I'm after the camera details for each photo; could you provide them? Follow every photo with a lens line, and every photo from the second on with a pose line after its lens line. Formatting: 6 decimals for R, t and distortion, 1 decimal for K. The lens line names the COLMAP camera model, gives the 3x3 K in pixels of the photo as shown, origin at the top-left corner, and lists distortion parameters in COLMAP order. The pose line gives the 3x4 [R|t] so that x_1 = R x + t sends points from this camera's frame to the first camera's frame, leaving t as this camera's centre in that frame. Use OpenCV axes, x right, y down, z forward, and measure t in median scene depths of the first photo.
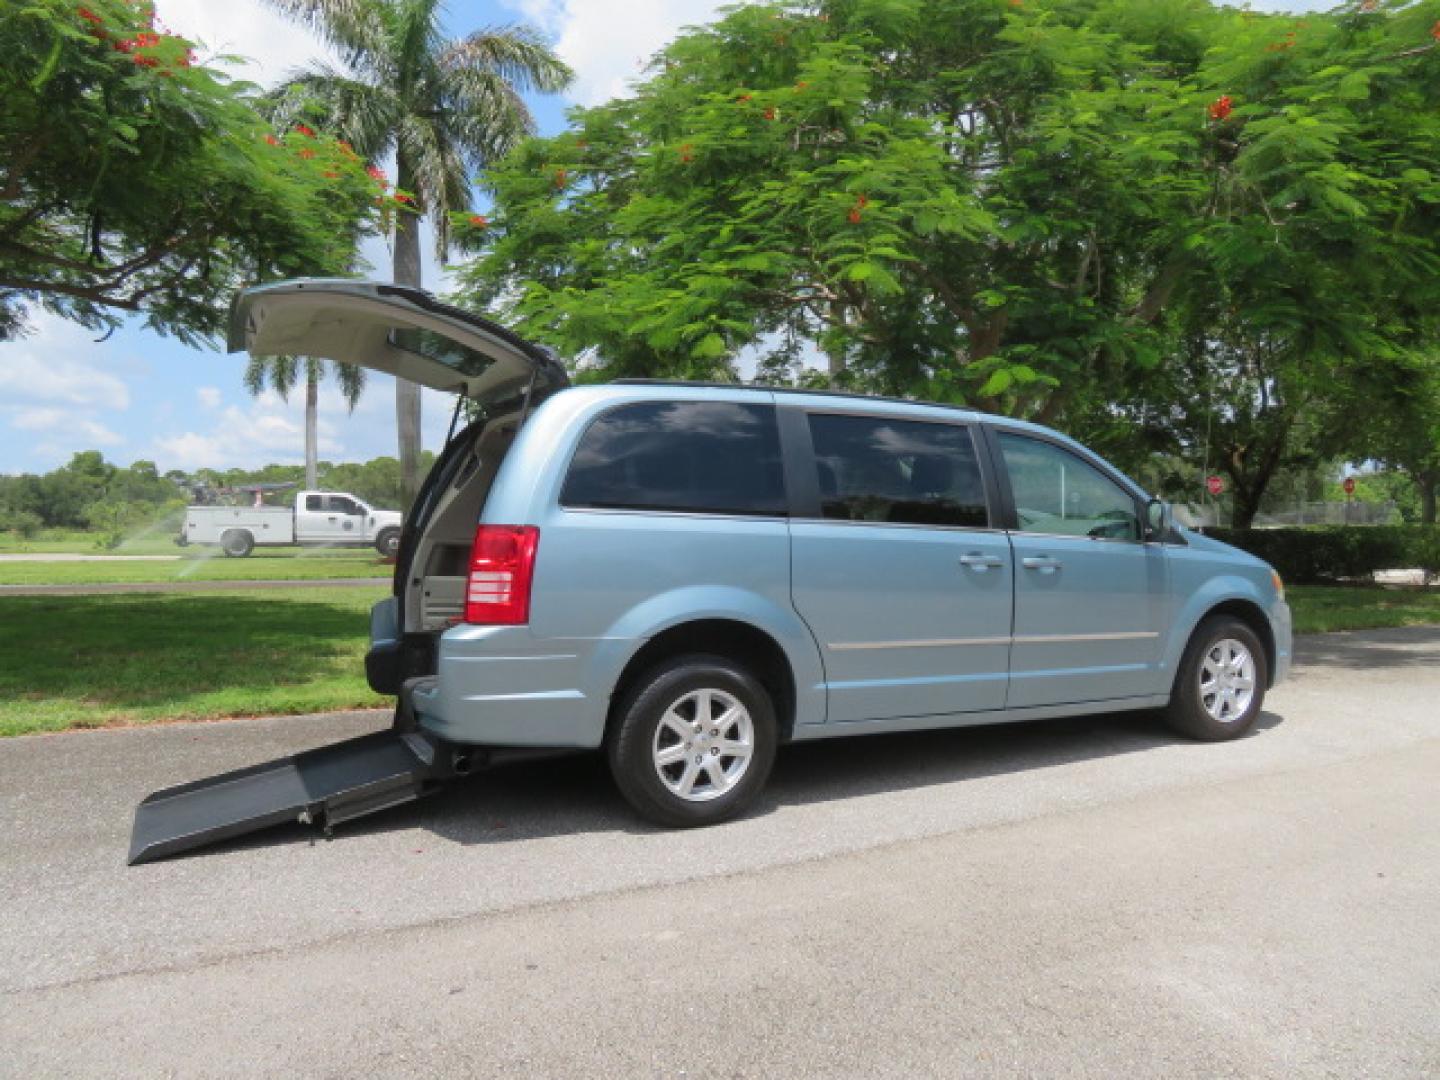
lens RADIAL K [[1026.4, 0, 719.4], [0, 1026.4, 536.0], [0, 0, 1]] dist [-0.007895, -0.001988]
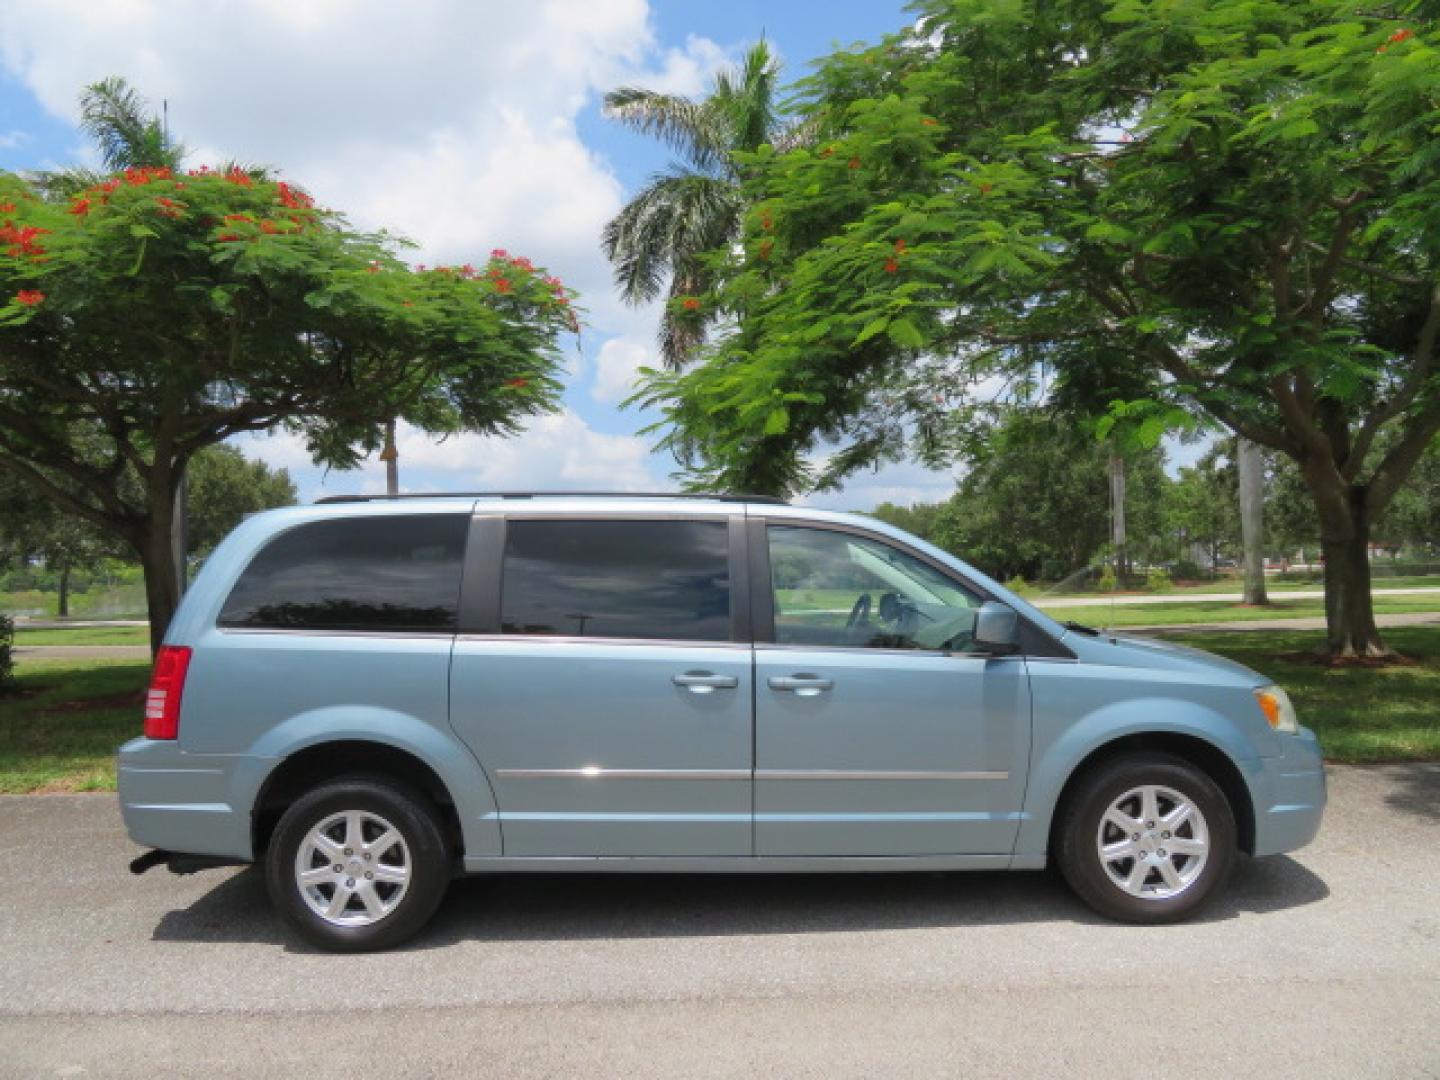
lens RADIAL K [[1027.4, 0, 723.5], [0, 1027.4, 540.3], [0, 0, 1]] dist [-0.004069, -0.001439]
pose [[0.894843, -0.032304, -0.445211, 0.560774], [0.013412, 0.998873, -0.045520, -0.045814], [0.446179, 0.034762, 0.894268, 0.200829]]
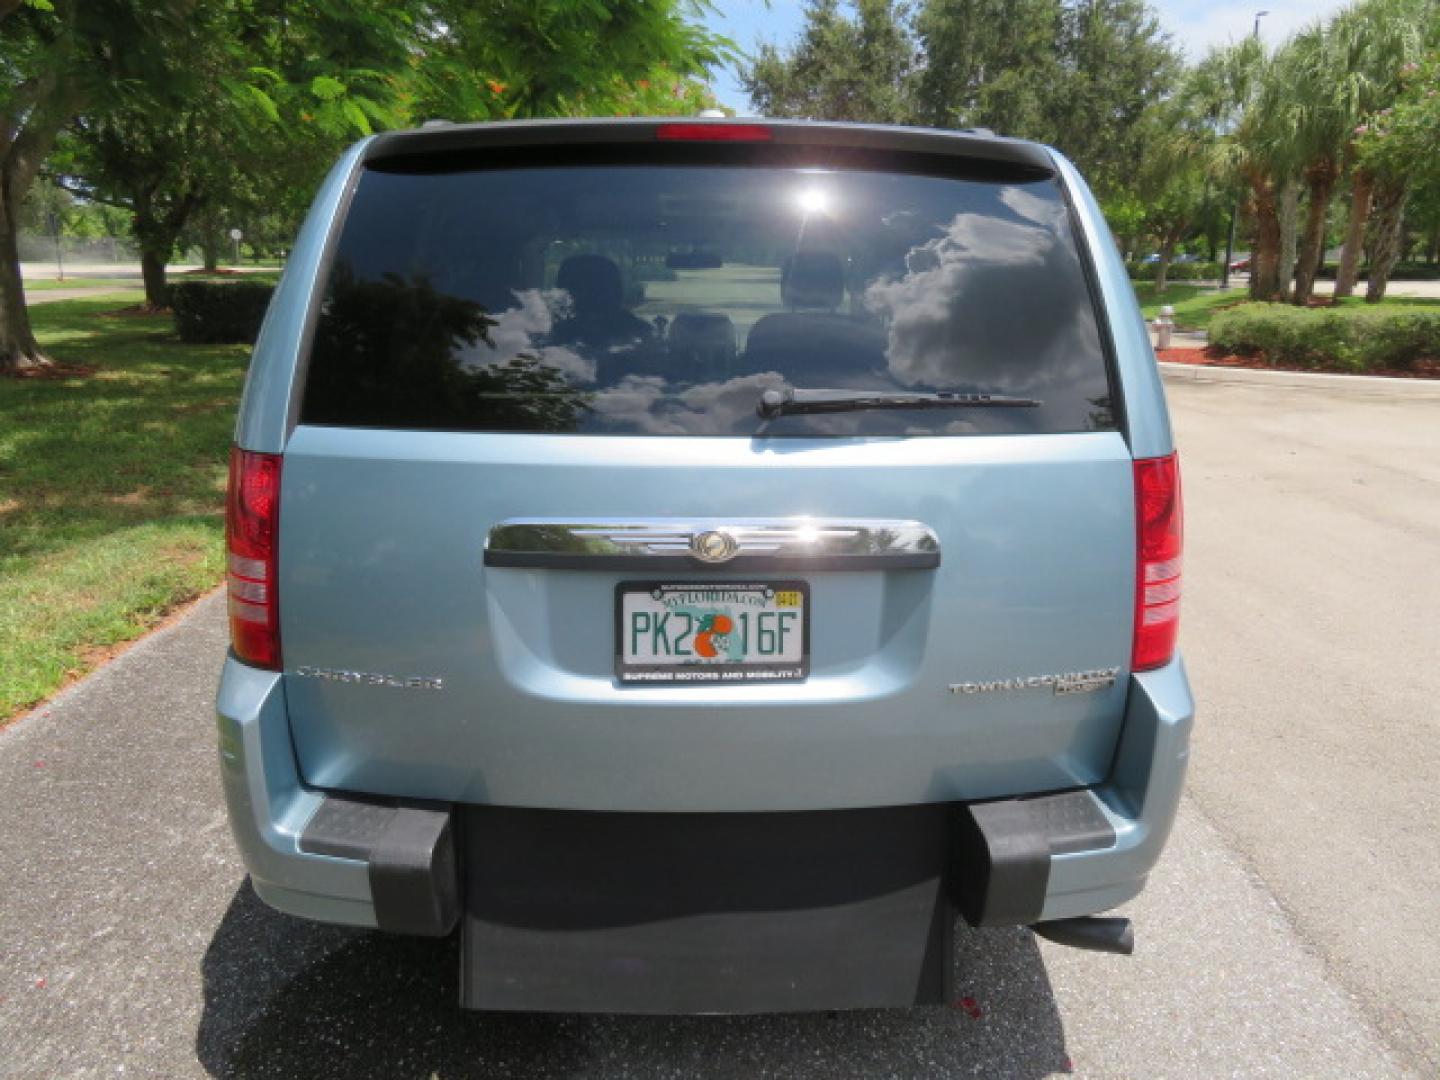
lens RADIAL K [[1031.5, 0, 722.3], [0, 1031.5, 527.1], [0, 0, 1]] dist [-0.000550, 0.000234]
pose [[0.443189, -0.224660, 0.867820, -0.512693], [0.007569, 0.968990, 0.246985, -0.069358], [-0.896396, -0.102892, 0.431146, 0.681307]]
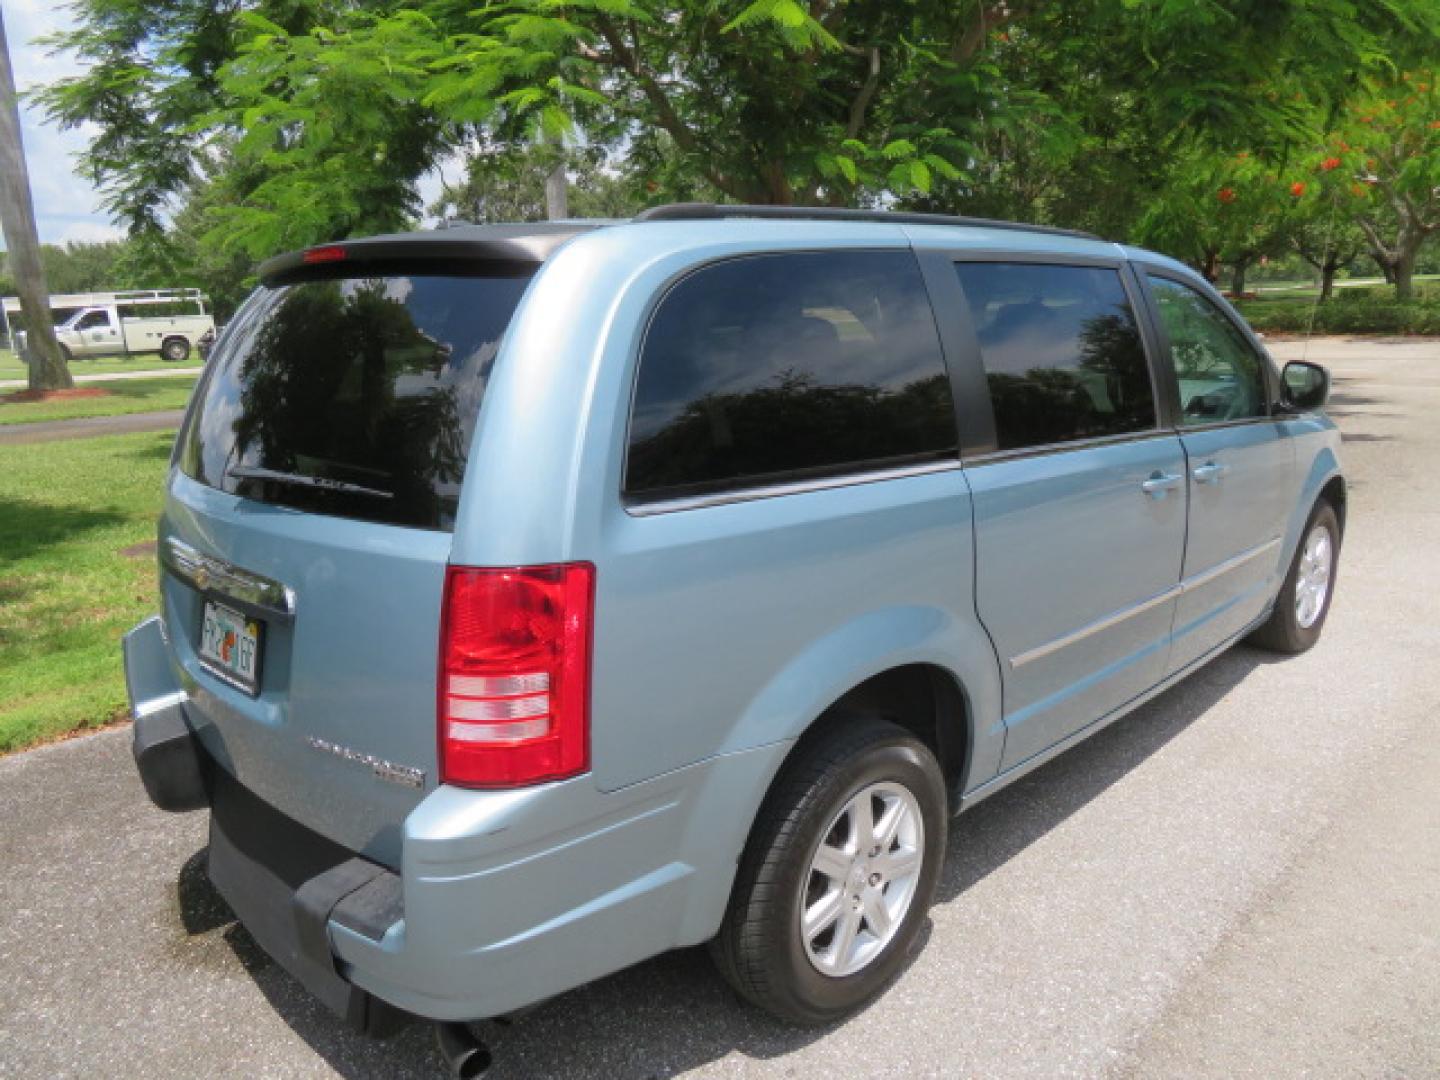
lens RADIAL K [[1032.8, 0, 721.8], [0, 1032.8, 517.0], [0, 0, 1]] dist [-0.015519, 0.006558]
pose [[0.954871, -0.095853, 0.281127, -0.173905], [0.040915, 0.979921, 0.195142, -0.080939], [-0.294188, -0.174833, 0.939621, 0.390664]]
